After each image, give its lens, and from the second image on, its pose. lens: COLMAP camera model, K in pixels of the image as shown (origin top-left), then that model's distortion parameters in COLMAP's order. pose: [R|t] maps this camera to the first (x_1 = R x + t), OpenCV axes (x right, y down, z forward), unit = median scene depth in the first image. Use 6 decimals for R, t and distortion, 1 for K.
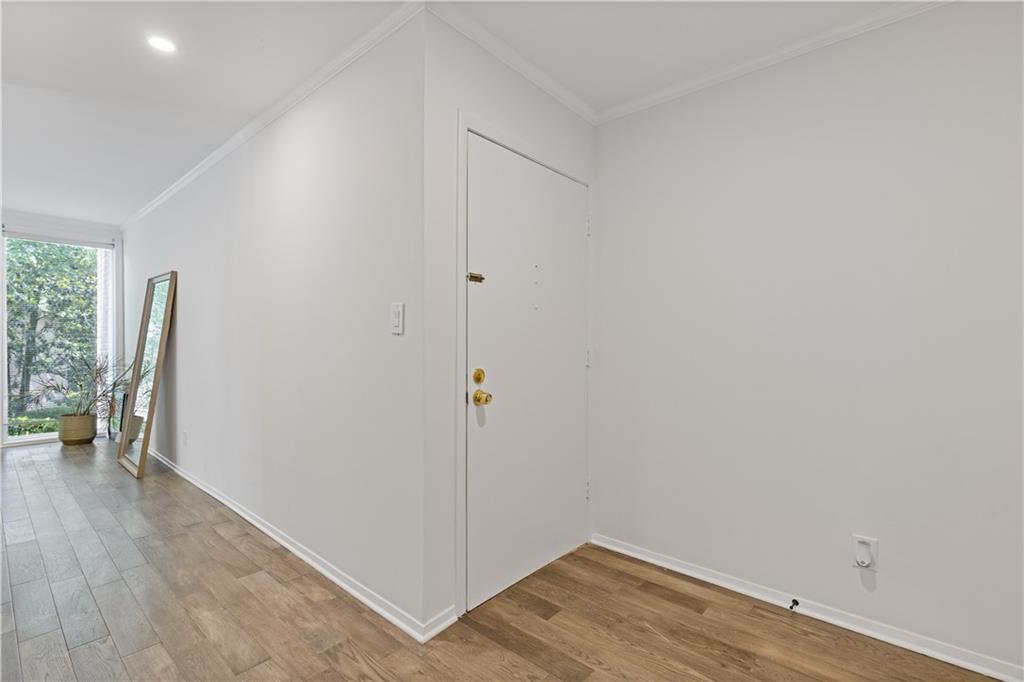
lens RADIAL K [[469.1, 0, 512.0], [0, 469.1, 341.0], [0, 0, 1]] dist [-0.000776, -0.000354]
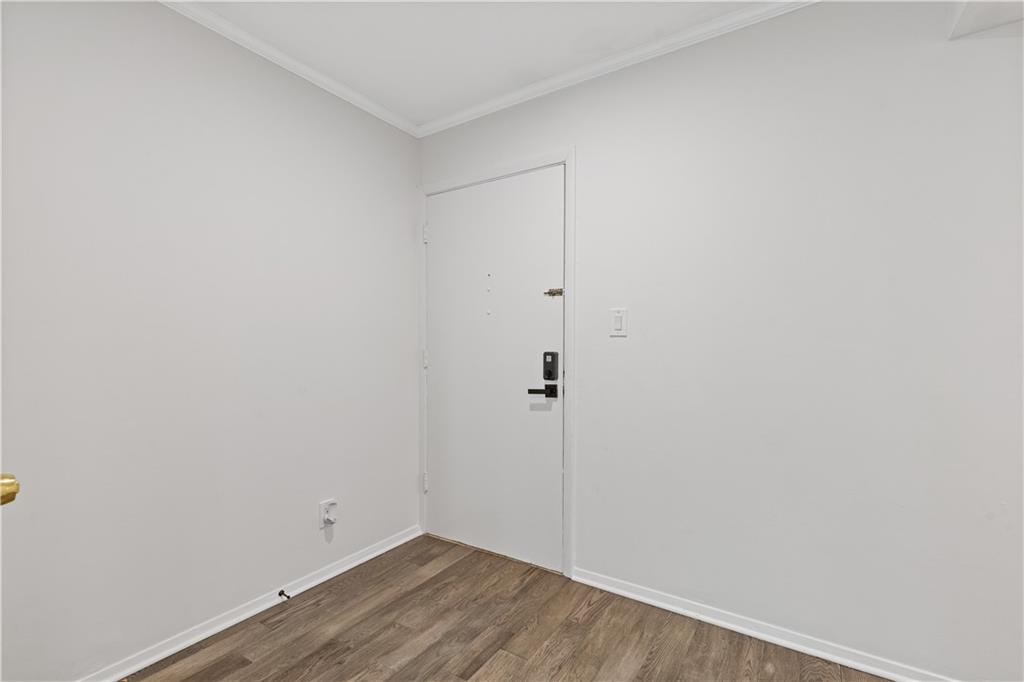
lens RADIAL K [[459.3, 0, 515.6], [0, 459.3, 335.4], [0, 0, 1]] dist [0.002056, -0.000132]
pose [[-0.135285, 0.007874, 0.990775, -0.535487], [-0.002895, 0.999961, -0.008343, -0.012745], [-0.990803, -0.003997, -0.135257, 0.679141]]
